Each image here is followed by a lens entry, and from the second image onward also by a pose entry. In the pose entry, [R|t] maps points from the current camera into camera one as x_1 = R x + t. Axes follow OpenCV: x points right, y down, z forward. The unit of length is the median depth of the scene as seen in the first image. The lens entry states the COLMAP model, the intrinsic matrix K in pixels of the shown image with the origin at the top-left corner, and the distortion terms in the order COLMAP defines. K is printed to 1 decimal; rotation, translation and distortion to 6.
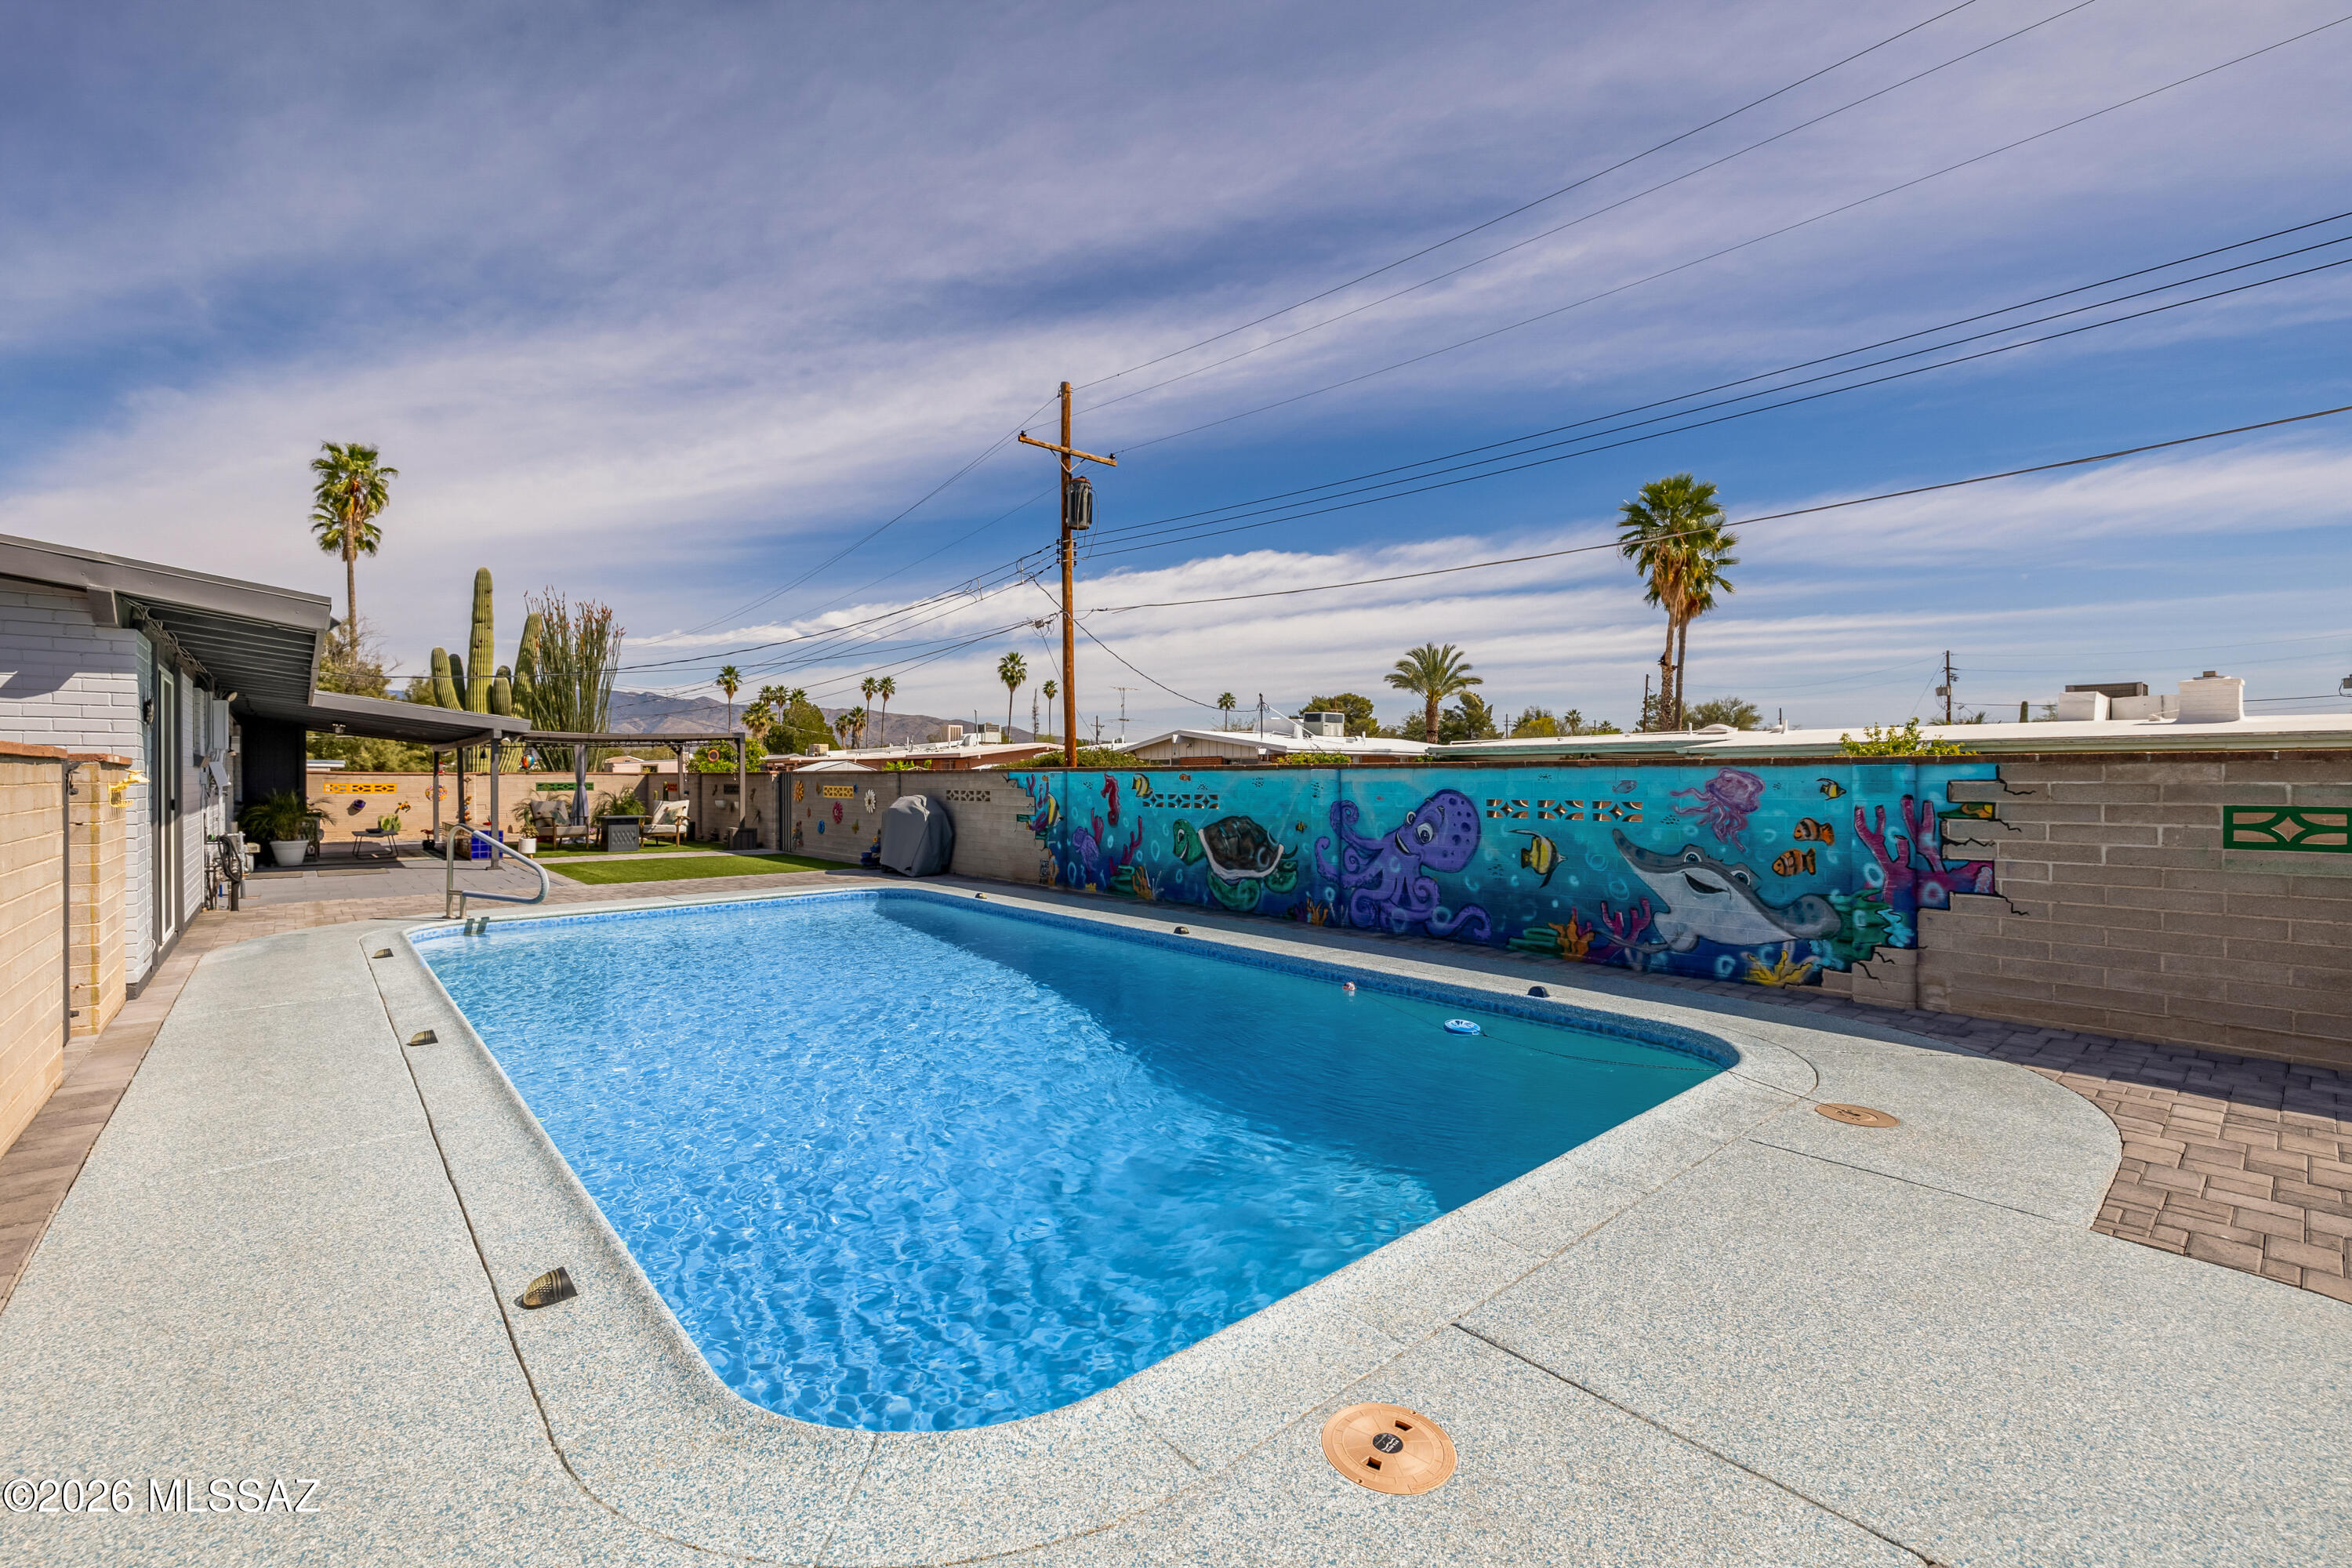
lens RADIAL K [[994.2, 0, 1166.6], [0, 994.2, 771.1], [0, 0, 1]] dist [0.000256, 0.001609]
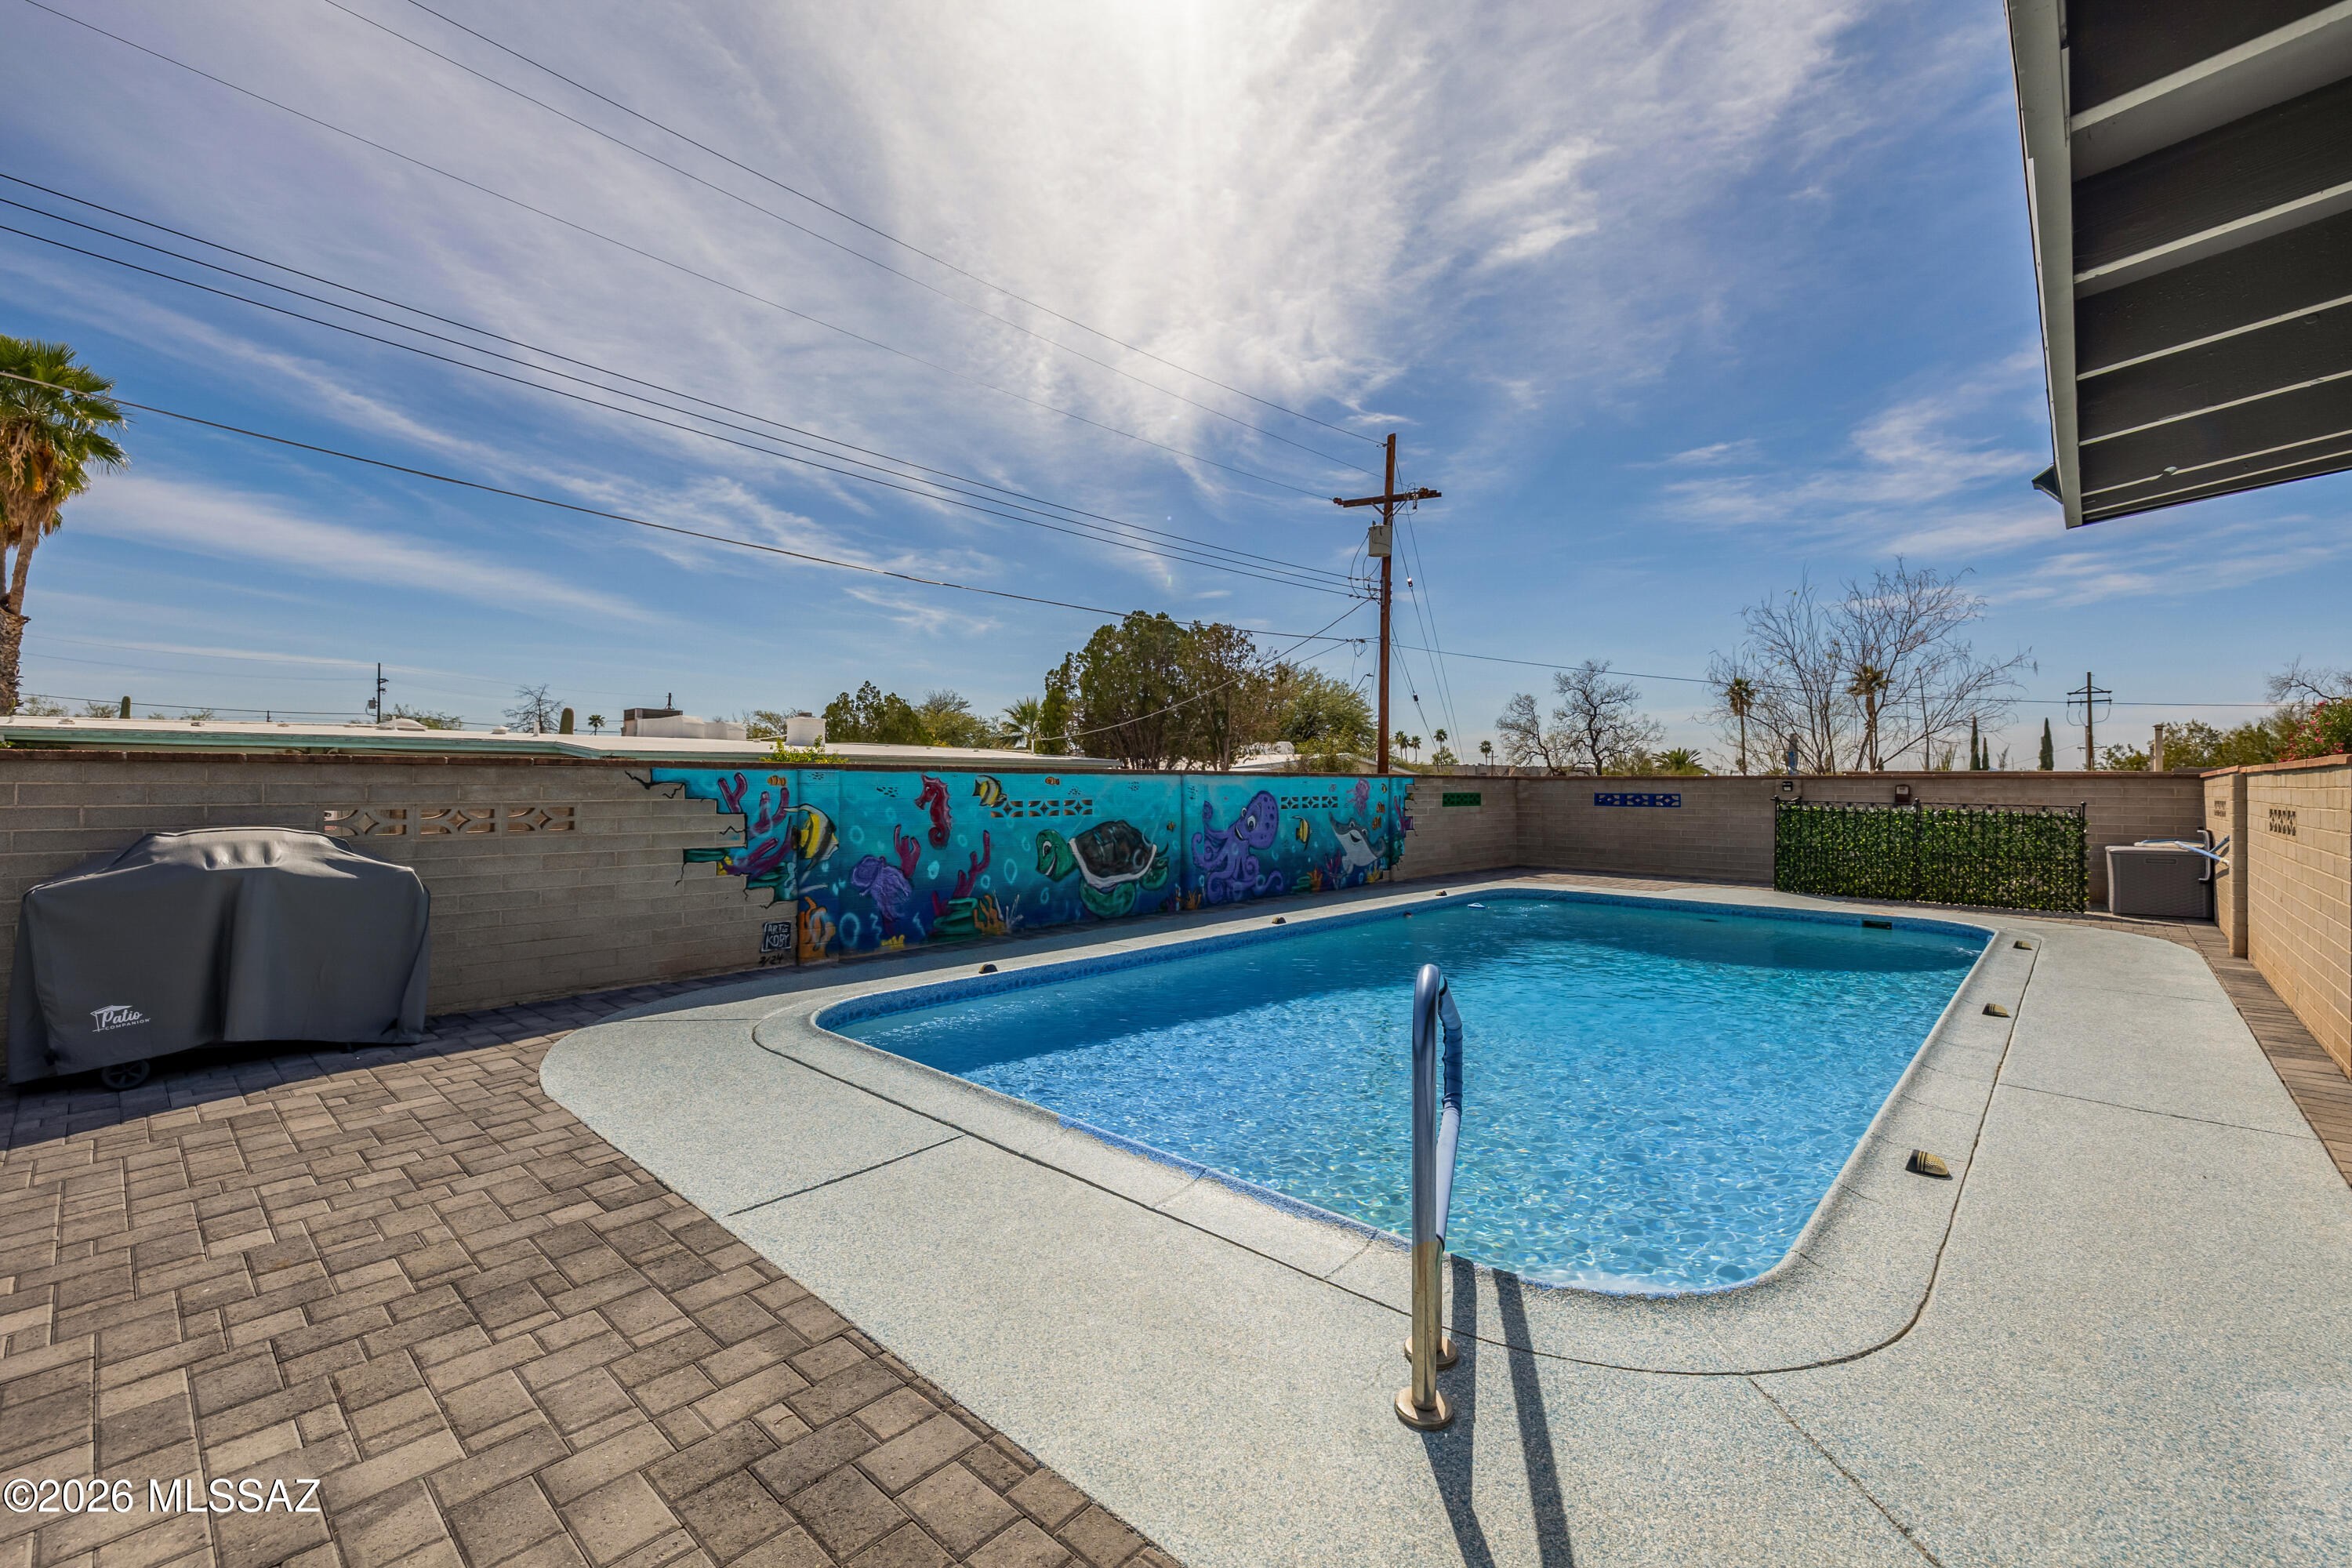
lens RADIAL K [[994.2, 0, 1161.8], [0, 994.2, 778.8], [0, 0, 1]] dist [0.000256, 0.001609]
pose [[-0.100711, 0.005631, 0.994900, -0.809974], [-0.009467, 0.999933, -0.006617, 0.008892], [-0.994871, -0.010085, -0.100651, 0.941388]]
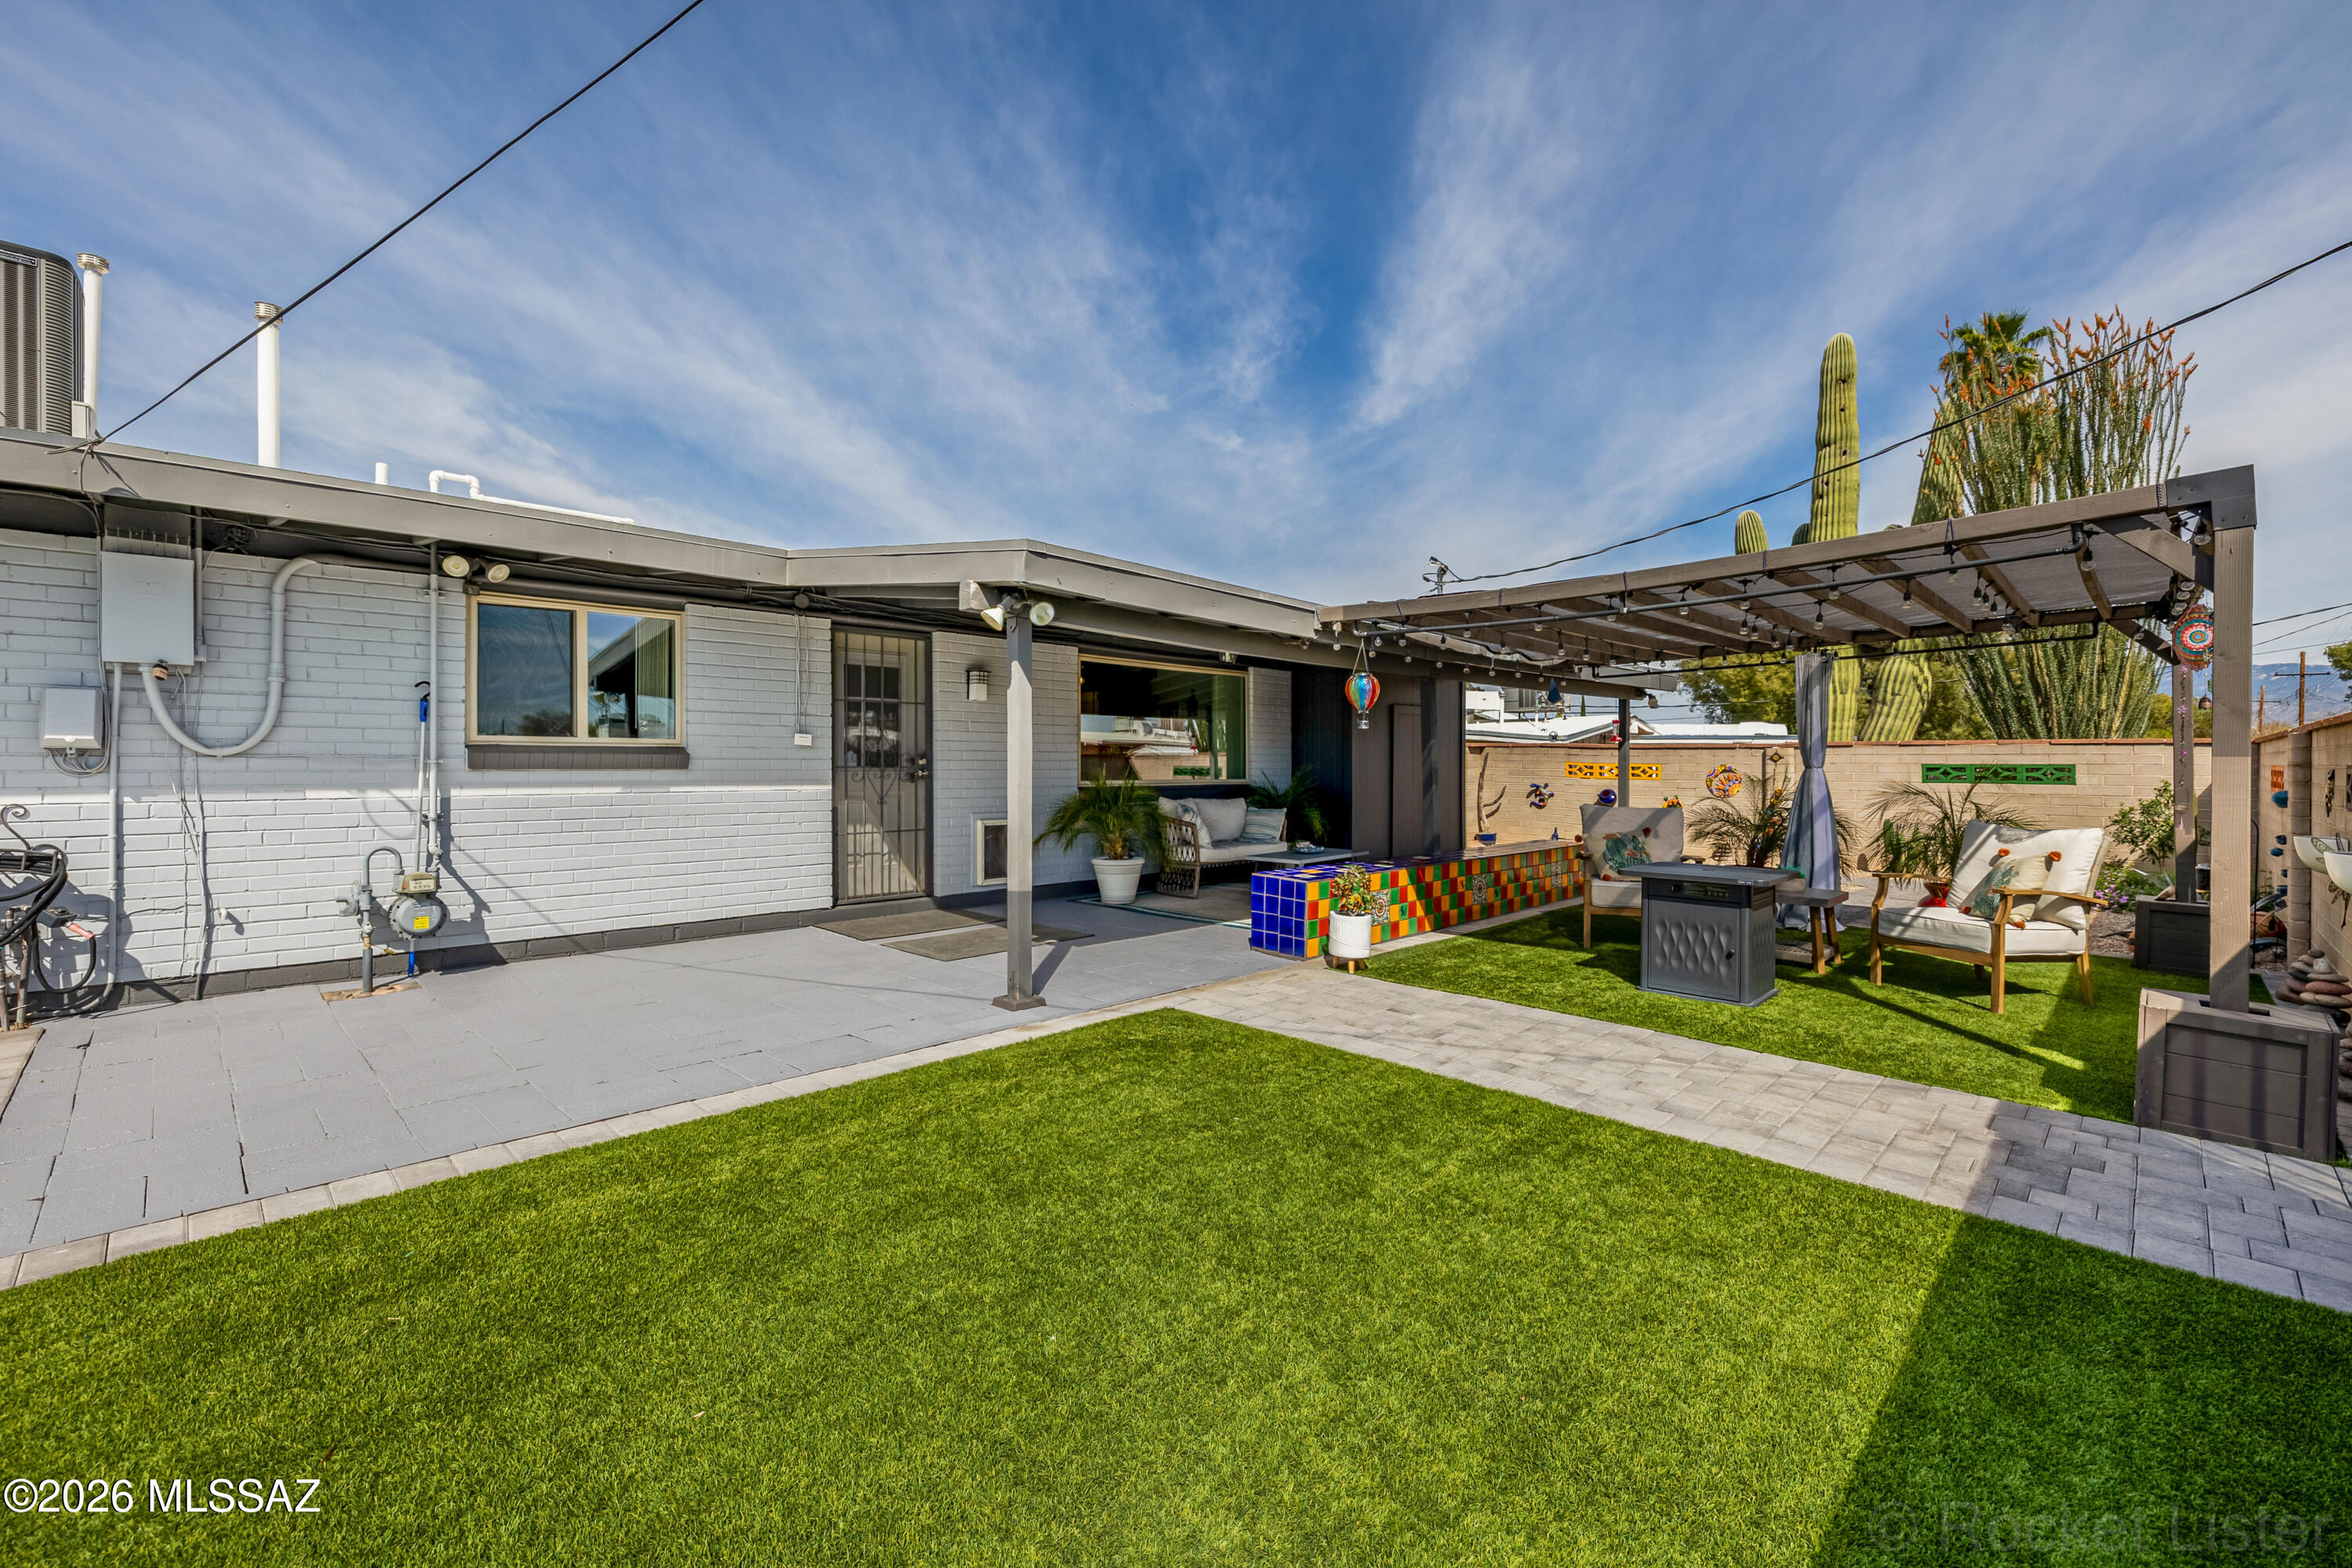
lens RADIAL K [[994.2, 0, 1152.5], [0, 994.2, 773.3], [0, 0, 1]] dist [0.000256, 0.001609]
pose [[0.062626, 0.012792, -0.997955, -0.460604], [0.000795, 0.999917, 0.012867, 0.022079], [0.998037, -0.001599, 0.062610, 1.404755]]
